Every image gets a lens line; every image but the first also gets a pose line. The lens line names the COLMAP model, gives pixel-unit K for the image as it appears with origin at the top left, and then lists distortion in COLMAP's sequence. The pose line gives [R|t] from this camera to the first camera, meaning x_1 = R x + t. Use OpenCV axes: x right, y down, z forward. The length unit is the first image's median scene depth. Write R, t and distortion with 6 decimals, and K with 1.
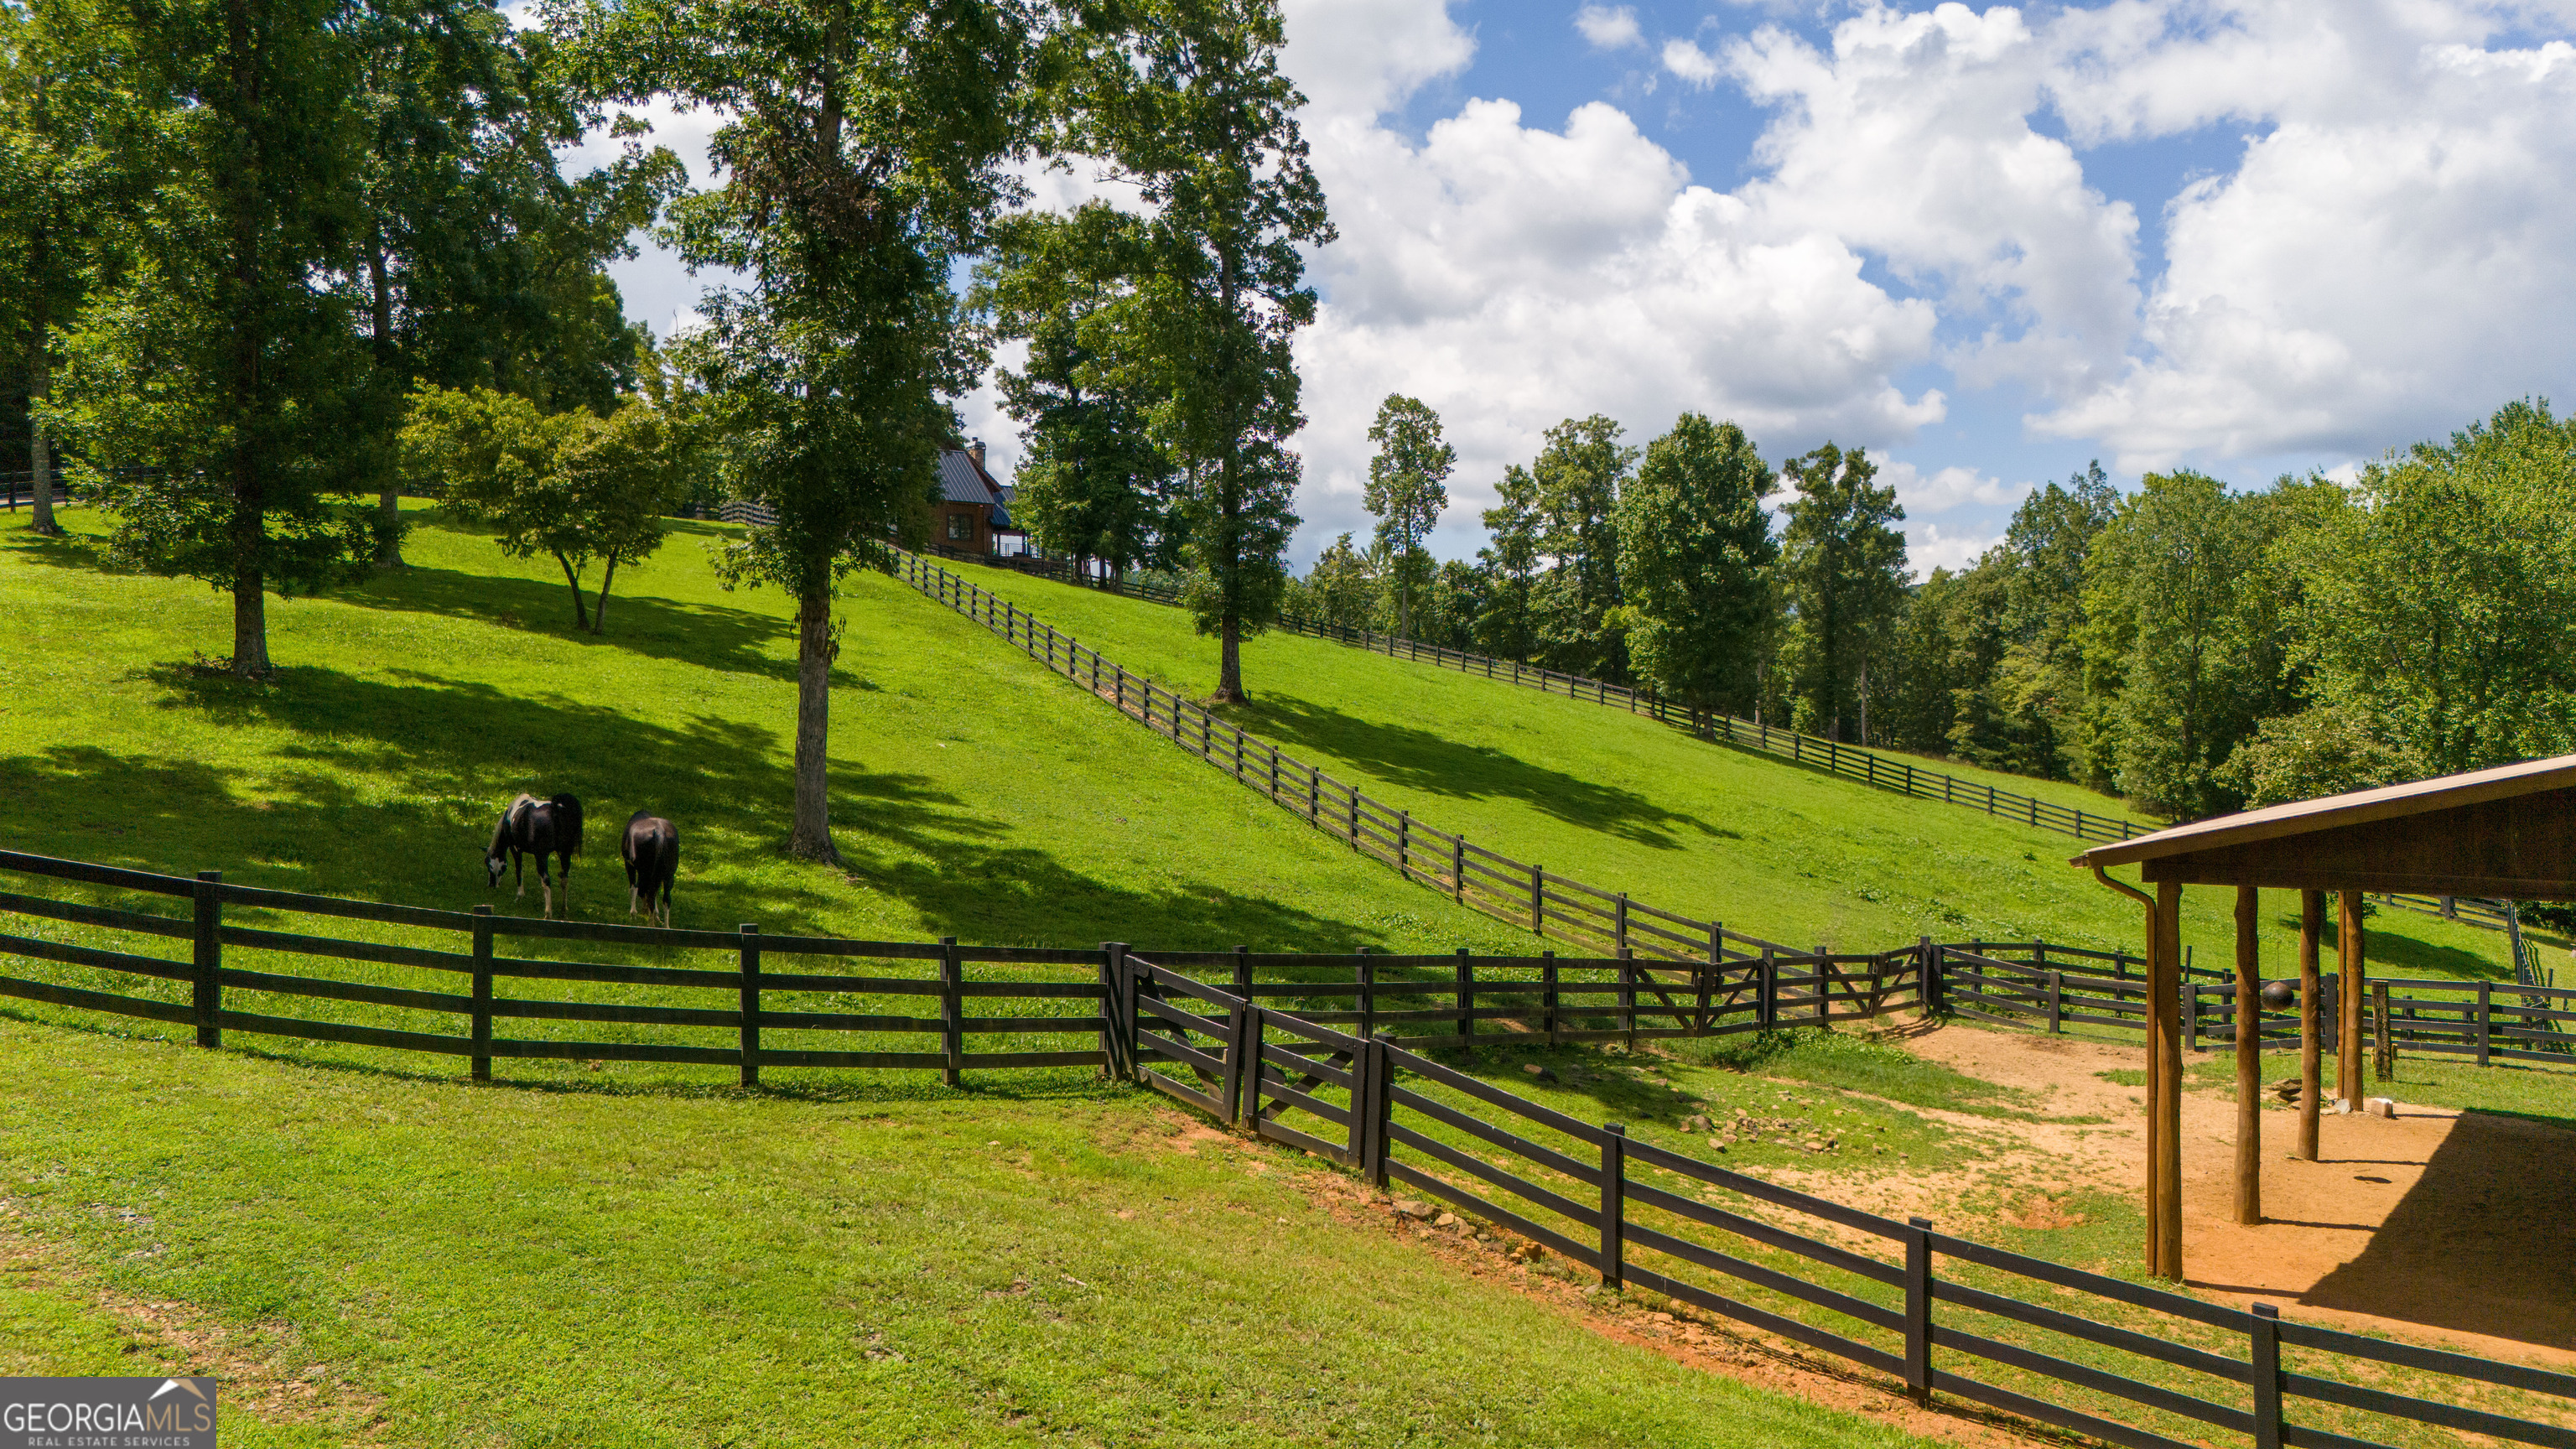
lens RADIAL K [[1902.8, 0, 1294.9], [0, 1902.8, 723.1], [0, 0, 1]] dist [0.040562, -0.048273]
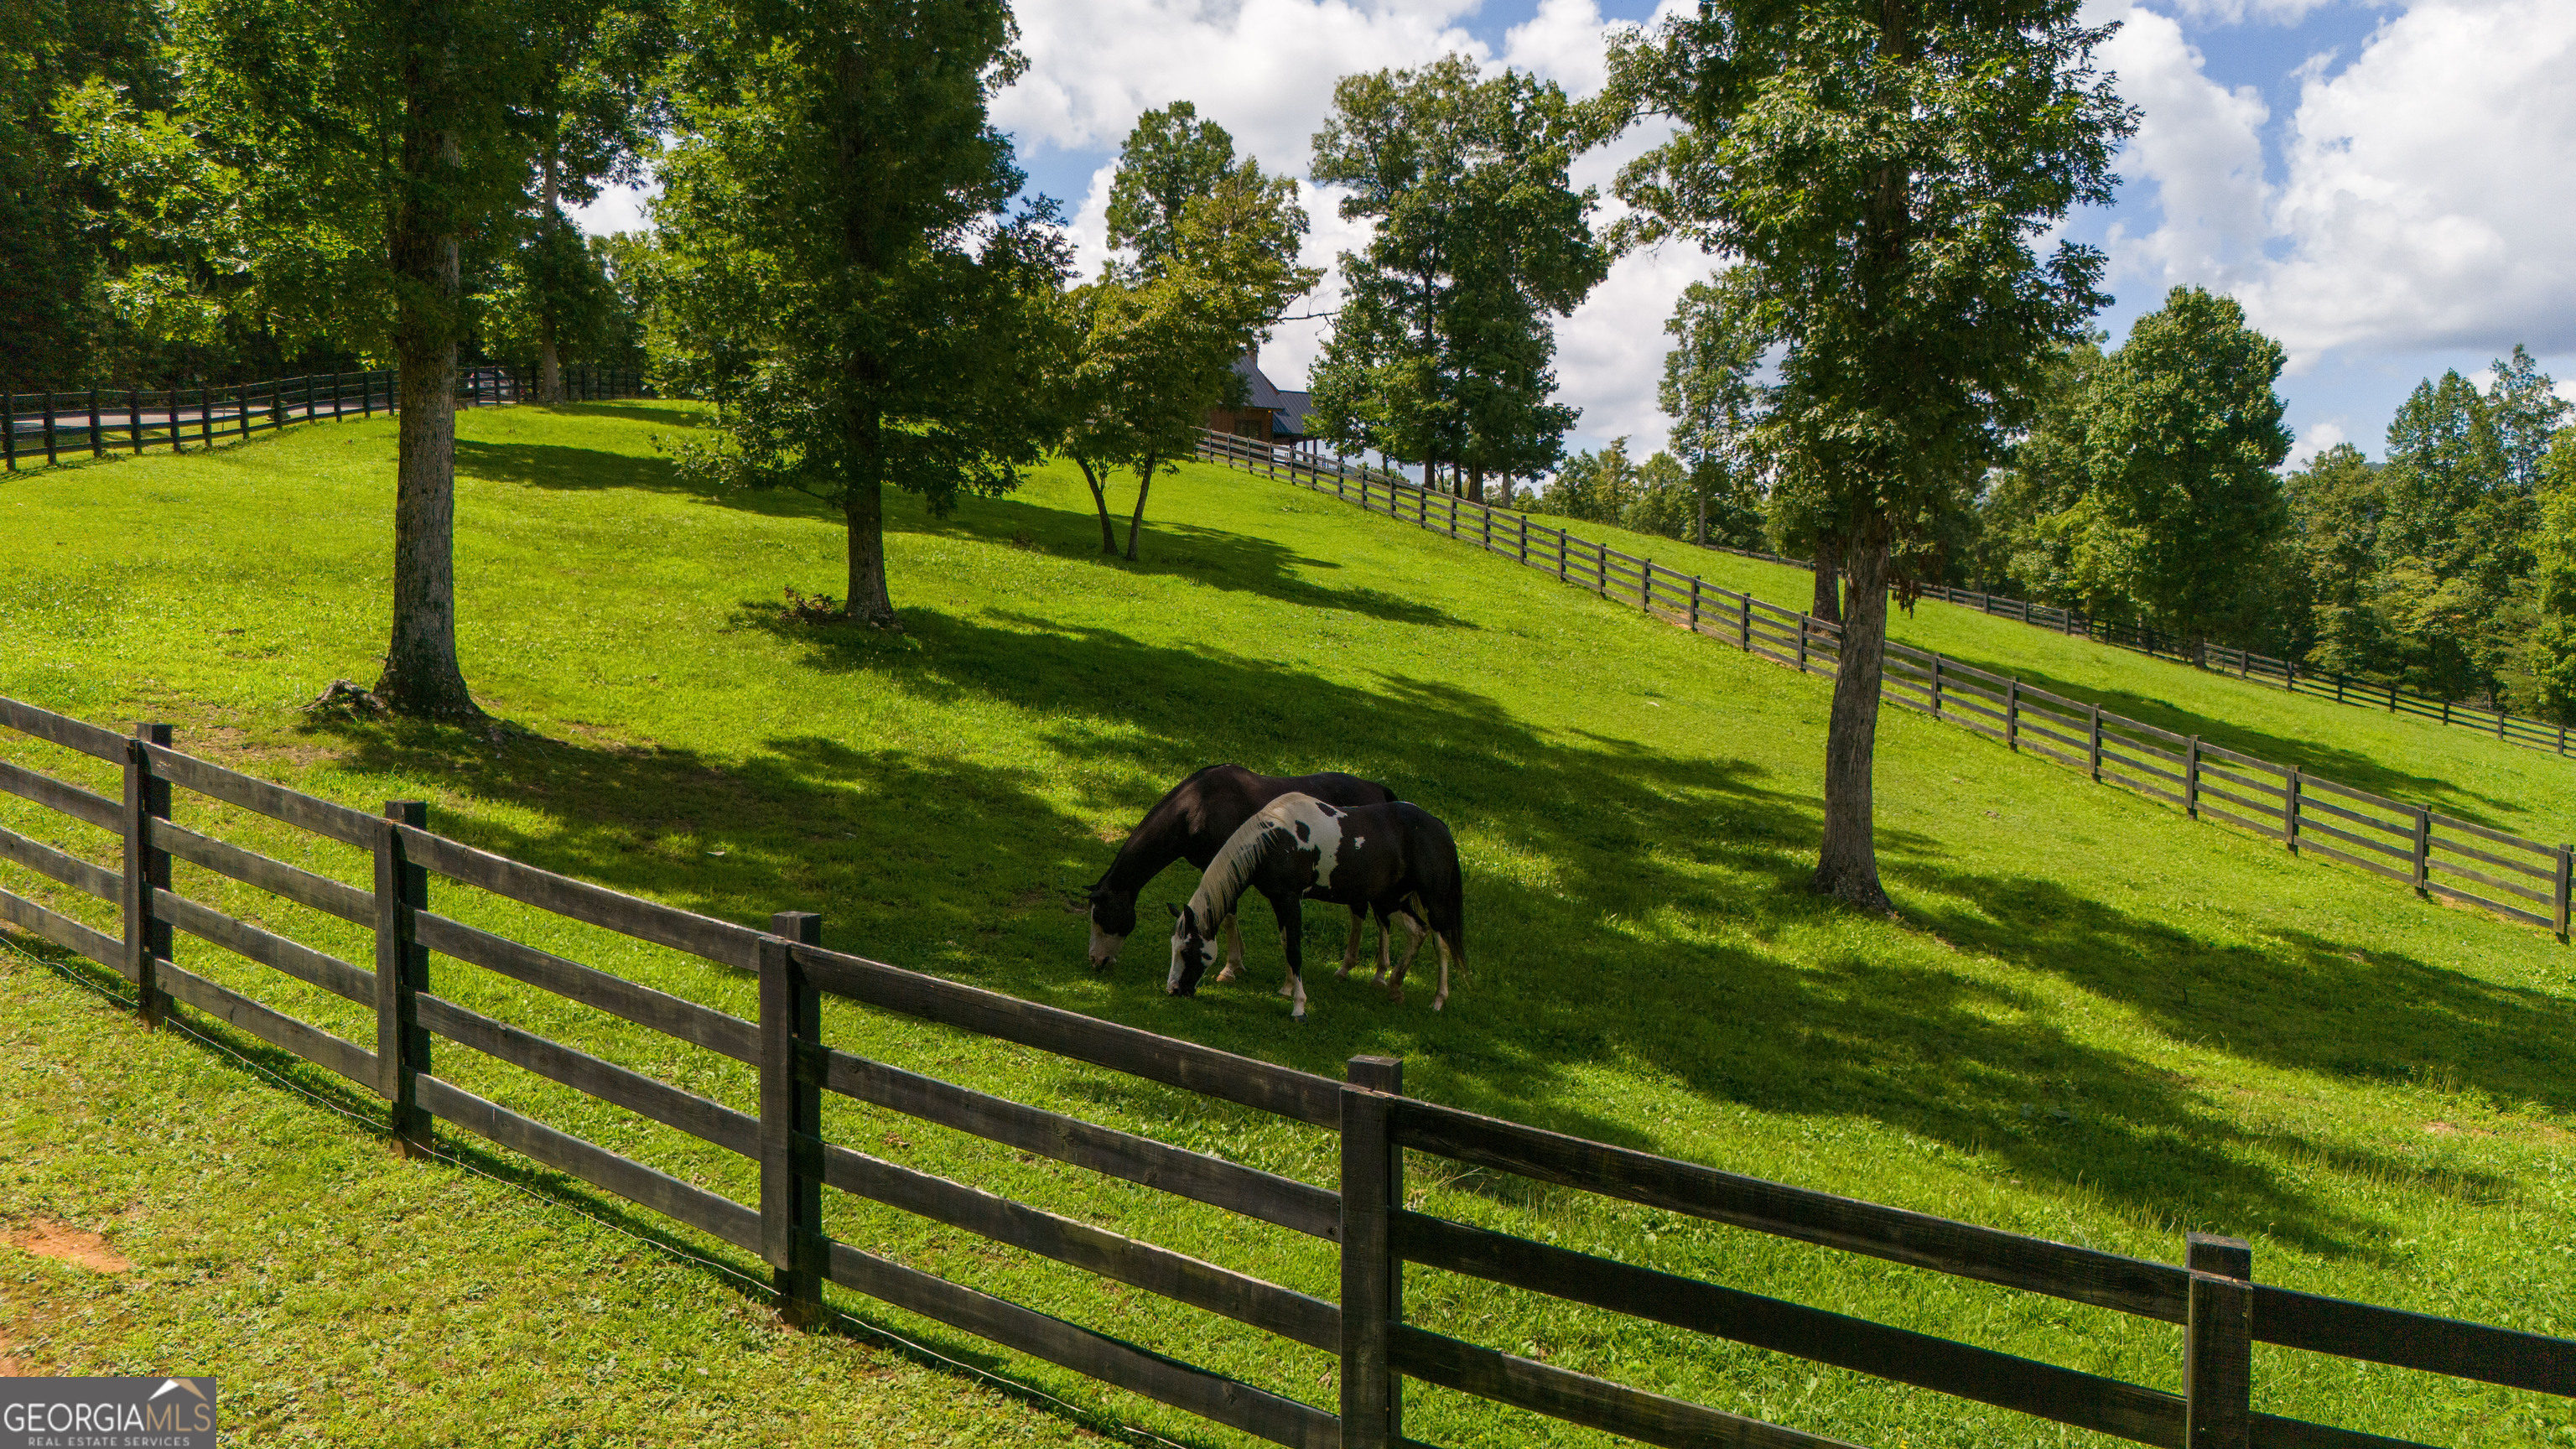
lens RADIAL K [[1902.8, 0, 1279.5], [0, 1902.8, 728.8], [0, 0, 1]] dist [0.040562, -0.048273]
pose [[0.998217, -0.000024, -0.059695, -0.132048], [0.002932, 0.998813, 0.048631, -0.007290], [0.059623, -0.048719, 0.997031, 0.102781]]
